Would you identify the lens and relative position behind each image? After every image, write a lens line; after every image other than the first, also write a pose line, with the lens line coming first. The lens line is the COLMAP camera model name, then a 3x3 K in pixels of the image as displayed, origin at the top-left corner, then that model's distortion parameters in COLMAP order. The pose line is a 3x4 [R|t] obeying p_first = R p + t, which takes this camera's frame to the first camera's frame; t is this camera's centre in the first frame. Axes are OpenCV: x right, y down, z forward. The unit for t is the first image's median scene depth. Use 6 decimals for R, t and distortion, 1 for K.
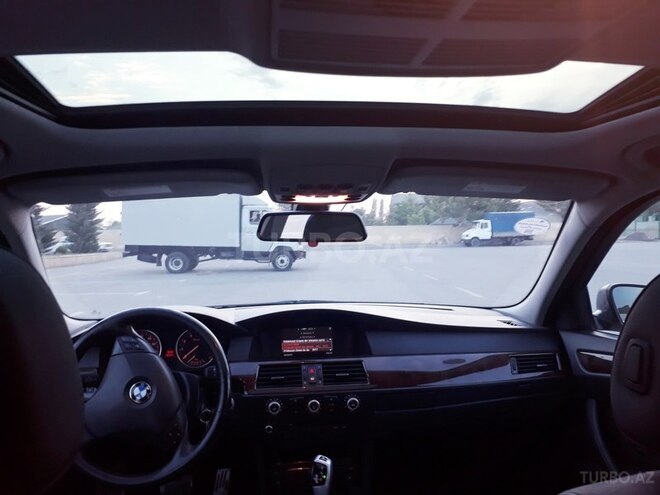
lens RADIAL K [[532.2, 0, 330.0], [0, 532.2, 247.5], [0, 0, 1]] dist [0.095662, -0.169525]
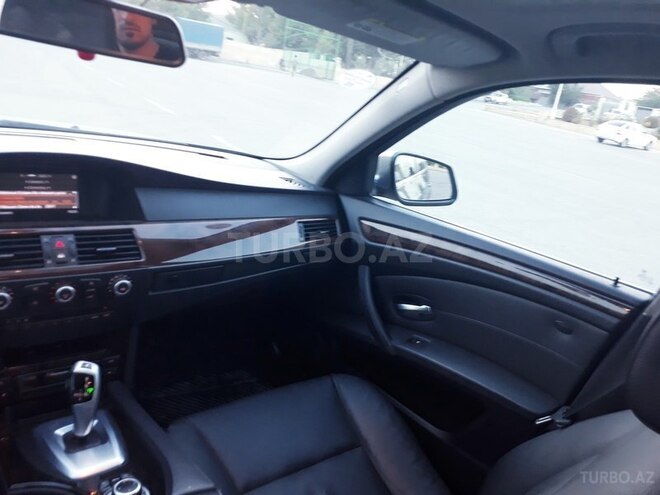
lens RADIAL K [[532.2, 0, 330.0], [0, 532.2, 247.5], [0, 0, 1]] dist [0.095662, -0.169525]
pose [[0.827544, -0.009966, 0.561312, -0.128949], [-0.180413, 0.942086, 0.282711, -0.021388], [-0.531622, -0.335224, 0.777819, 0.269517]]
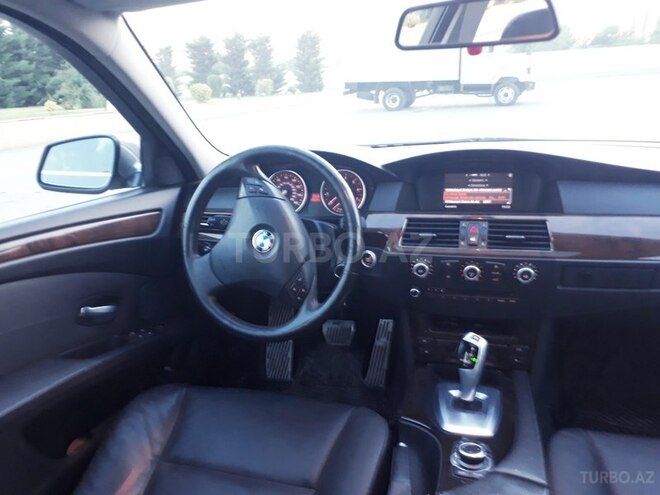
lens RADIAL K [[532.2, 0, 330.0], [0, 532.2, 247.5], [0, 0, 1]] dist [0.095662, -0.169525]
pose [[0.919437, 0.082580, -0.384469, 0.072967], [0.034043, 0.957315, 0.287034, 0.024481], [0.391761, -0.276998, 0.877380, 0.219256]]
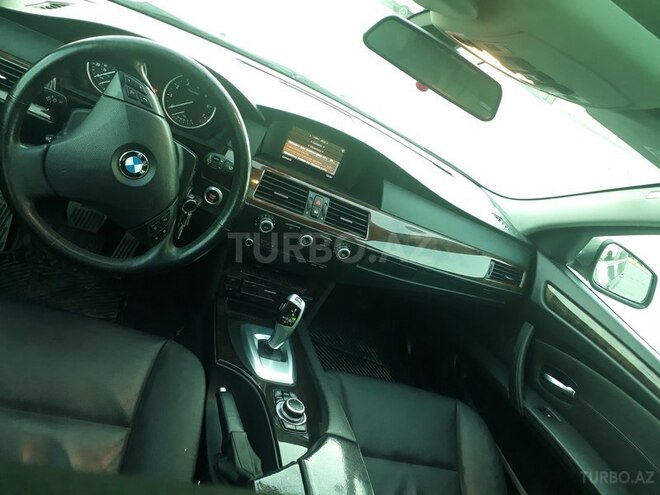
lens RADIAL K [[532.2, 0, 330.0], [0, 532.2, 247.5], [0, 0, 1]] dist [0.095662, -0.169525]
pose [[0.858987, 0.371424, 0.352399, -0.280190], [-0.496689, 0.771562, 0.397482, -0.059198], [-0.124263, -0.516465, 0.847244, 0.229926]]
